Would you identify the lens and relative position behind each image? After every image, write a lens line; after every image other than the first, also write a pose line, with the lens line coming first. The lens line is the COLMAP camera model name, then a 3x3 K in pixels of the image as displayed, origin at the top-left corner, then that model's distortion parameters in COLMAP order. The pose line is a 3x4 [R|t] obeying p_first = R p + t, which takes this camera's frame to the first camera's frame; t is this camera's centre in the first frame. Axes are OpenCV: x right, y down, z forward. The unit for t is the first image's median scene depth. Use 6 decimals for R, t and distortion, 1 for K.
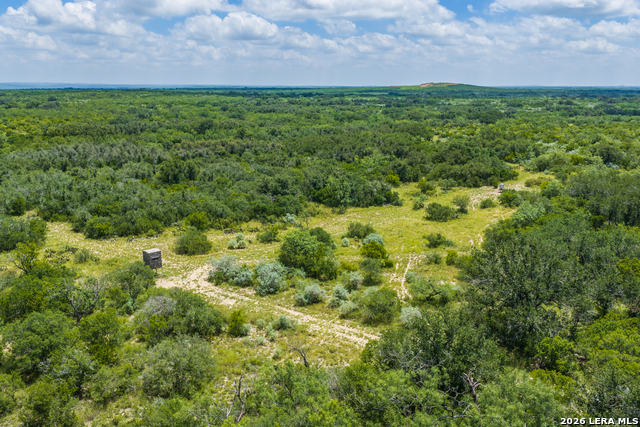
lens RADIAL K [[511.3, 0, 322.7], [0, 511.3, 213.4], [0, 0, 1]] dist [0.002584, -0.005382]
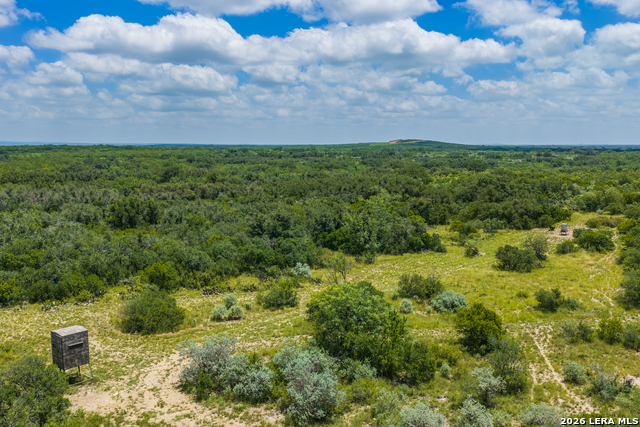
lens RADIAL K [[511.3, 0, 316.9], [0, 511.3, 214.2], [0, 0, 1]] dist [0.002584, -0.005382]
pose [[0.998207, -0.007387, 0.059400, -0.074725], [0.014208, 0.993237, -0.115234, 0.012770], [-0.058147, 0.115871, 0.991561, 0.297521]]
